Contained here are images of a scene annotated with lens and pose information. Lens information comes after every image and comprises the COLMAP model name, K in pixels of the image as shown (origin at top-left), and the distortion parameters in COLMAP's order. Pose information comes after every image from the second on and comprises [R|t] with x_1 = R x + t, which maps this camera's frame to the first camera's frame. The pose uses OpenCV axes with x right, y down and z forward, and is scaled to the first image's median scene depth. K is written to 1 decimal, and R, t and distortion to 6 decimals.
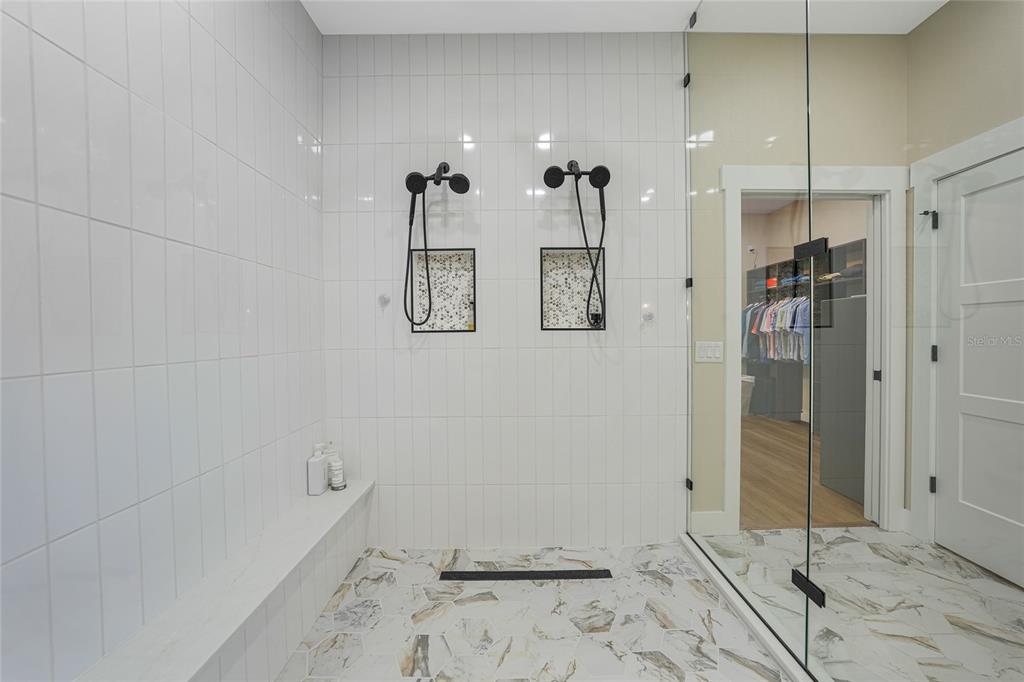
lens RADIAL K [[363.8, 0, 511.0], [0, 363.8, 337.3], [0, 0, 1]] dist [-0.030051, 0.006758]
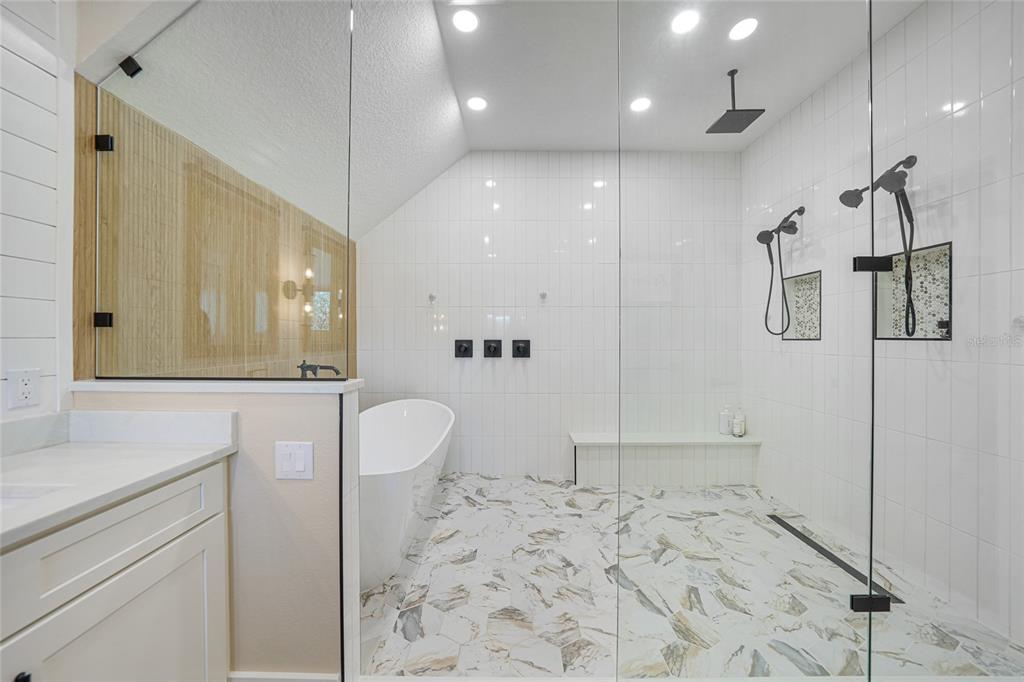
lens RADIAL K [[363.8, 0, 511.0], [0, 363.8, 337.3], [0, 0, 1]] dist [-0.030051, 0.006758]
pose [[-0.008628, 0.007195, -0.999937, 1.133191], [-0.019935, 0.999774, 0.007366, -0.012981], [0.999764, 0.019997, -0.008483, -0.005997]]
